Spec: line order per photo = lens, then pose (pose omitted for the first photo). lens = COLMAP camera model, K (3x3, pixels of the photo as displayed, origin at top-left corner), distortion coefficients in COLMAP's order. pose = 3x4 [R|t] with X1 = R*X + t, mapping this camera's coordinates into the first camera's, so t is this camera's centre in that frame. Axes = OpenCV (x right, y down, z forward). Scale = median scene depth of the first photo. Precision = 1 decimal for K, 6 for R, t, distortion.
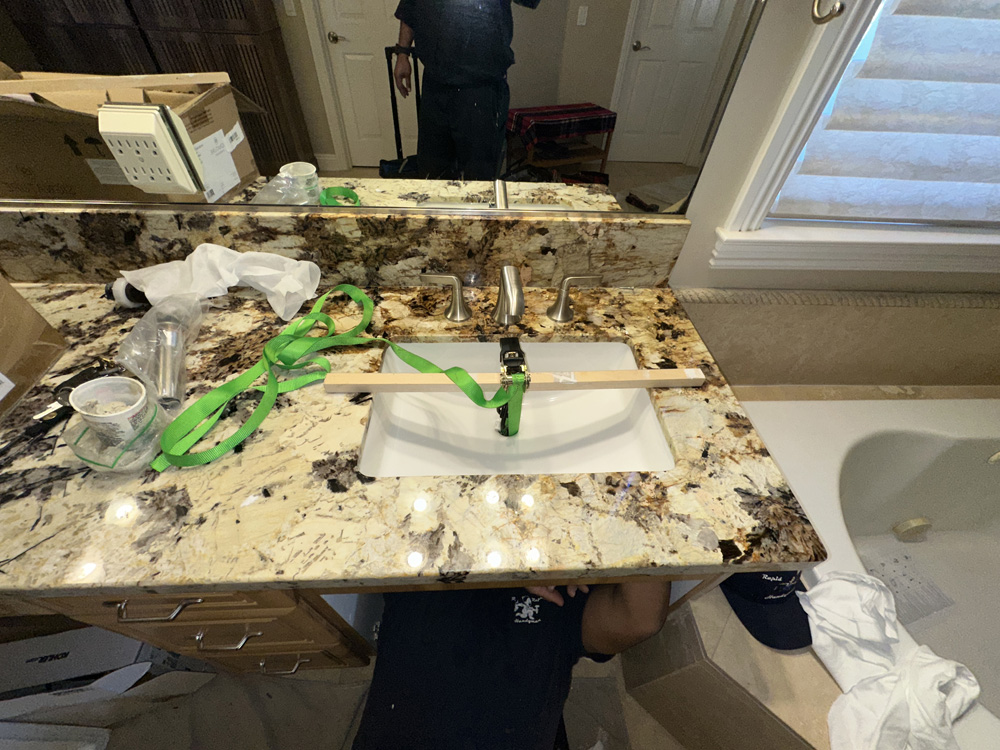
lens RADIAL K [[394.2, 0, 500.0], [0, 394.2, 375.0], [0, 0, 1]] dist [-0.003291, -0.000064]
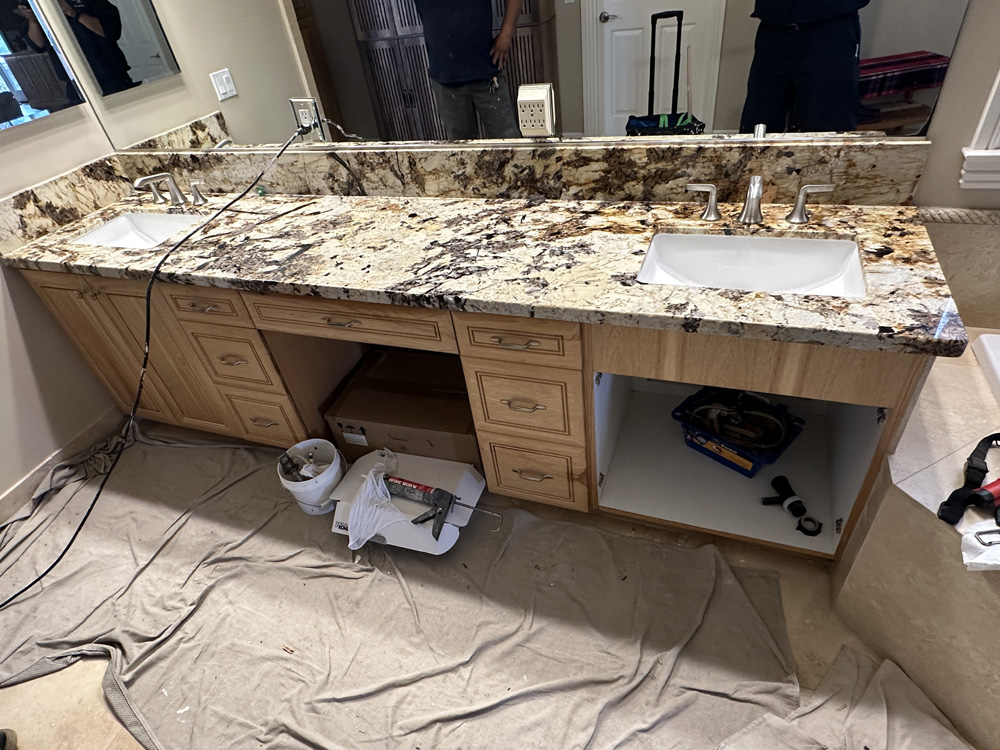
lens RADIAL K [[564.6, 0, 501.6], [0, 564.6, 381.2], [0, 0, 1]] dist [0.000184, -0.000390]
pose [[0.905376, 0.126653, -0.405283, 0.100521], [-0.170732, 0.982507, -0.074365, 0.672656], [0.388775, 0.136523, 0.911162, -0.960126]]
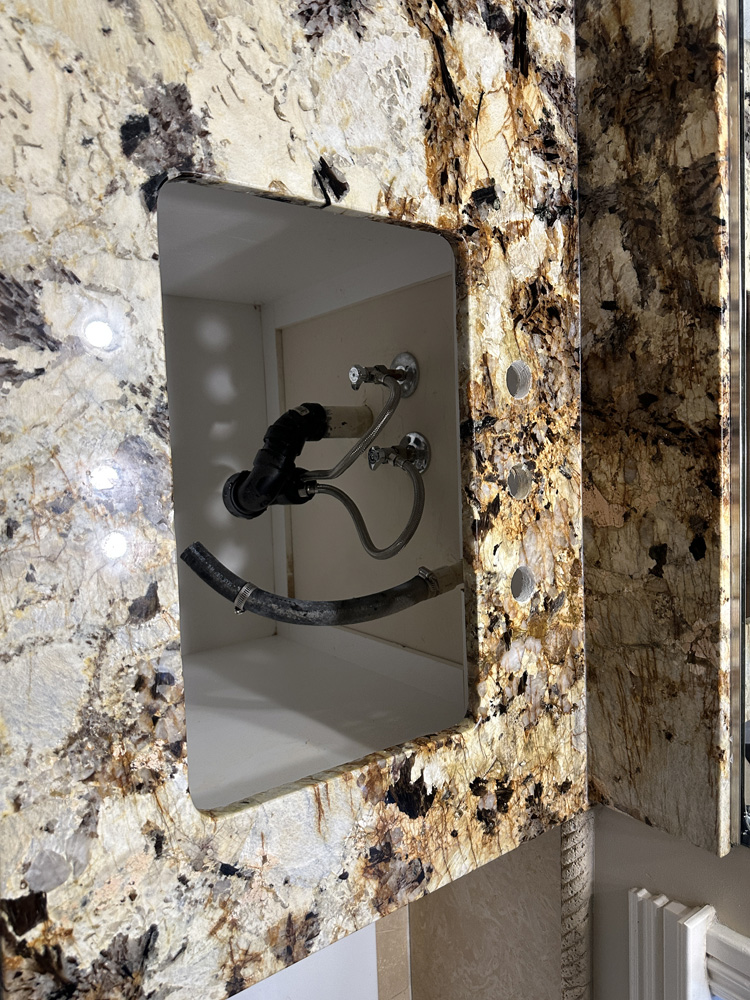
lens RADIAL K [[713.8, 0, 374.2], [0, 713.8, 496.2], [0, 0, 1]] dist [0.004050, -0.019588]
pose [[0.023243, 0.999691, 0.008853, 0.029563], [-0.992462, 0.022007, 0.120563, -0.081608], [0.120331, -0.011588, 0.992666, 0.093767]]
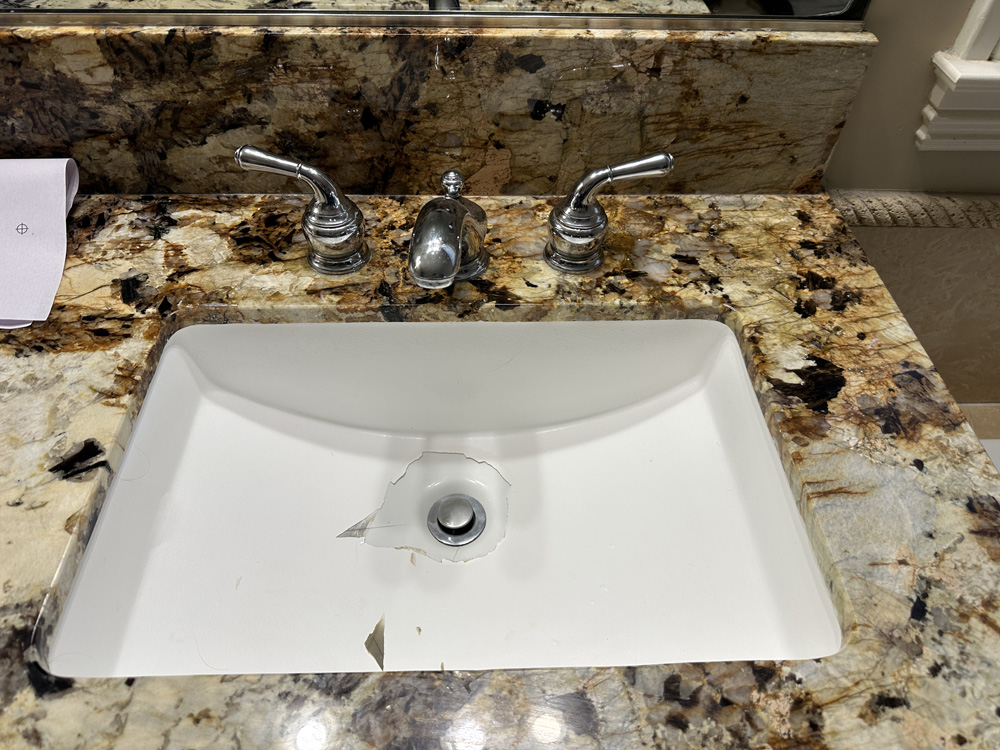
lens RADIAL K [[713.8, 0, 491.5], [0, 713.8, 371.0], [0, 0, 1]] dist [0.004050, -0.019588]
pose [[0.999749, -0.003393, -0.022125, 0.083103], [0.003734, 0.999874, 0.015414, -0.040262], [0.022070, -0.015493, 0.999636, 0.215277]]
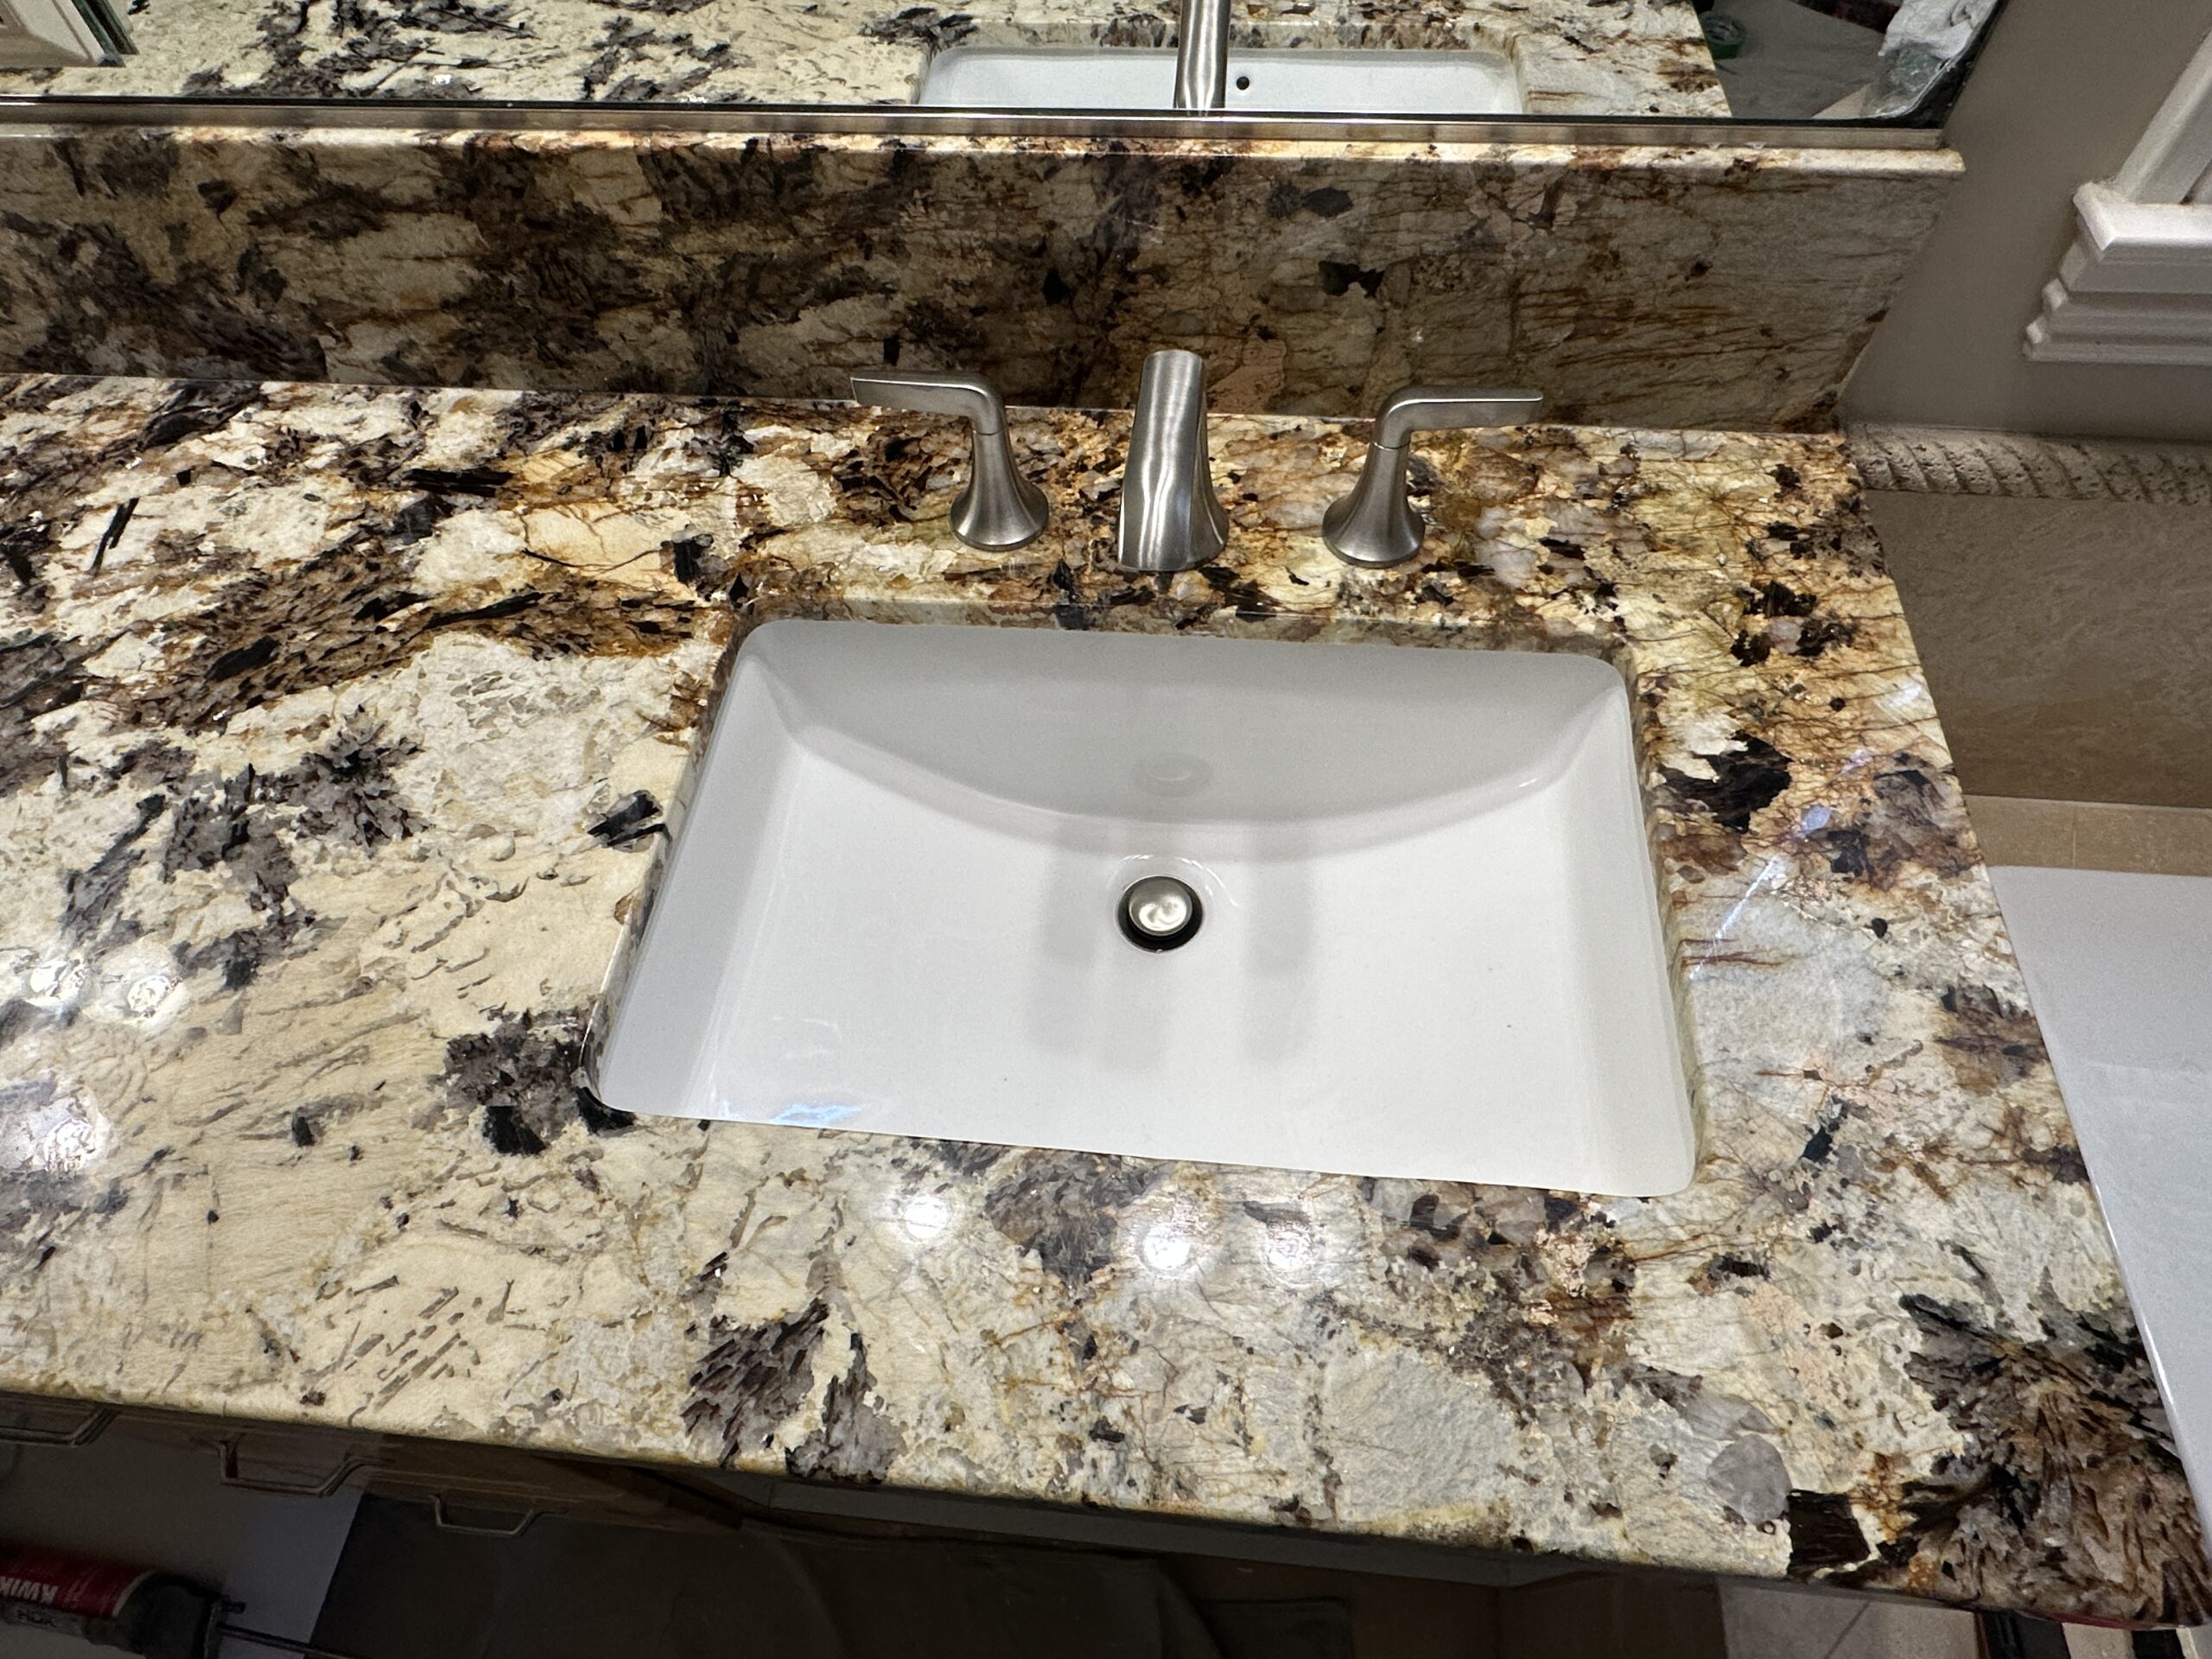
lens RADIAL K [[1255.6, 0, 1091.9], [0, 1255.6, 855.1], [0, 0, 1]] dist [-0.001271, -0.001763]
pose [[0.986469, 0.080475, -0.142840, 0.109448], [-0.051871, 0.979684, 0.193721, -0.100734], [0.155528, -0.183690, 0.970602, 0.106581]]
